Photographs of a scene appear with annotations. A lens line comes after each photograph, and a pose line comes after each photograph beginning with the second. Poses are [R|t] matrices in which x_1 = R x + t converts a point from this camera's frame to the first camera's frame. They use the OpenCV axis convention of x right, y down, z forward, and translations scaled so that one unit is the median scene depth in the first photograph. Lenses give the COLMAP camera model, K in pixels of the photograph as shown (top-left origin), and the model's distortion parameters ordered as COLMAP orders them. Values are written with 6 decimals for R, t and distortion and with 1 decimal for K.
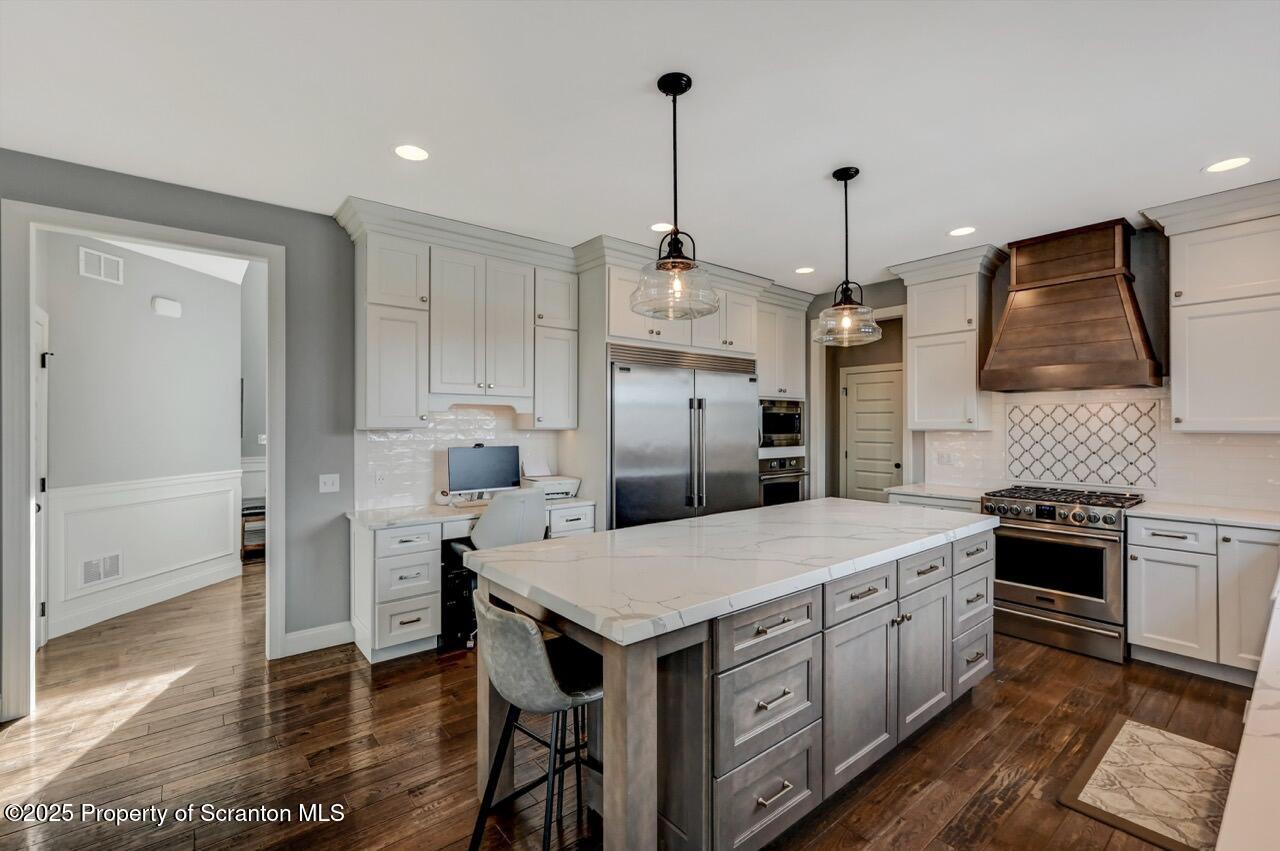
lens RADIAL K [[554.3, 0, 641.1], [0, 554.3, 421.1], [0, 0, 1]] dist [-0.002010, -0.000107]
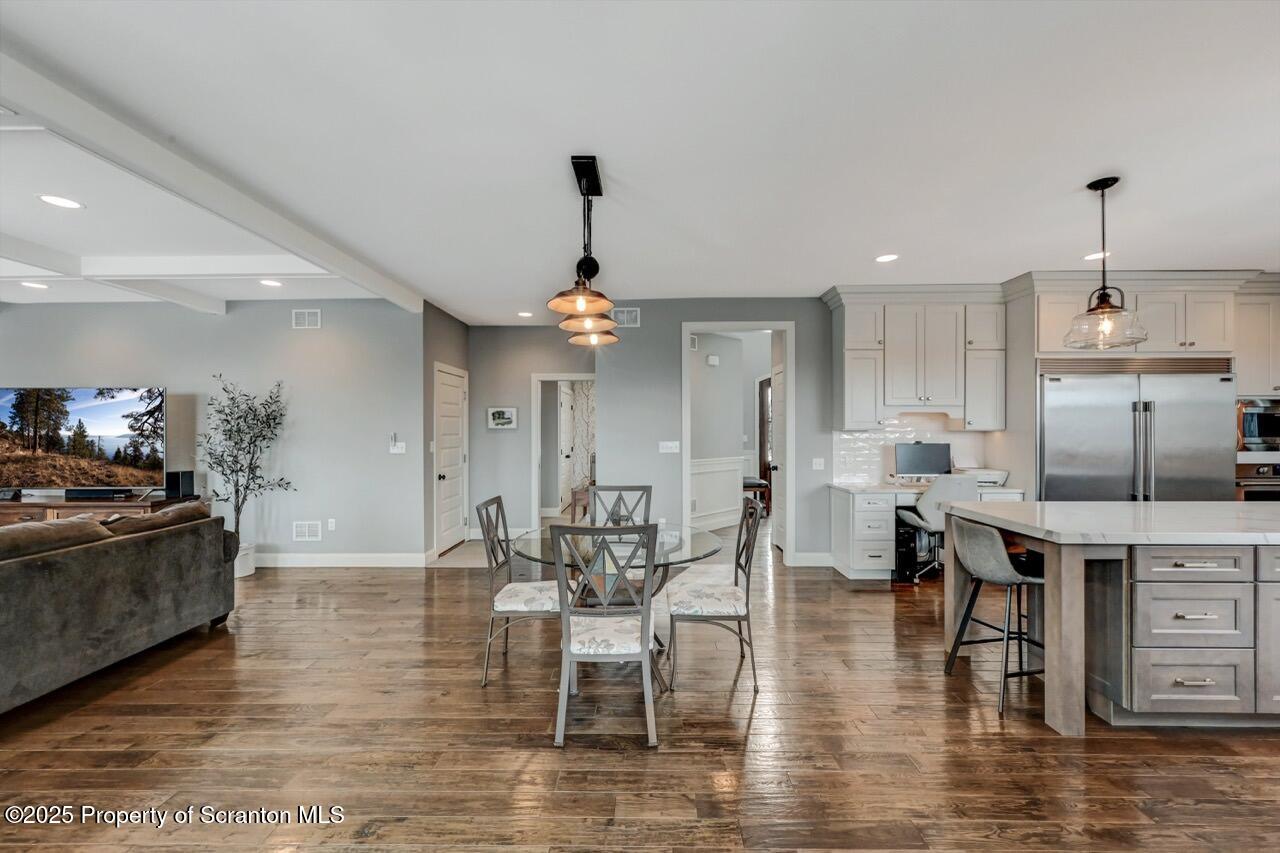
lens RADIAL K [[511.6, 0, 638.4], [0, 511.6, 428.9], [0, 0, 1]] dist [-0.004063, -0.000174]
pose [[0.759582, -0.001410, -0.650410, 0.002612], [0.004258, 0.999987, 0.002806, 0.004568], [0.650398, -0.004901, 0.759578, -0.413810]]
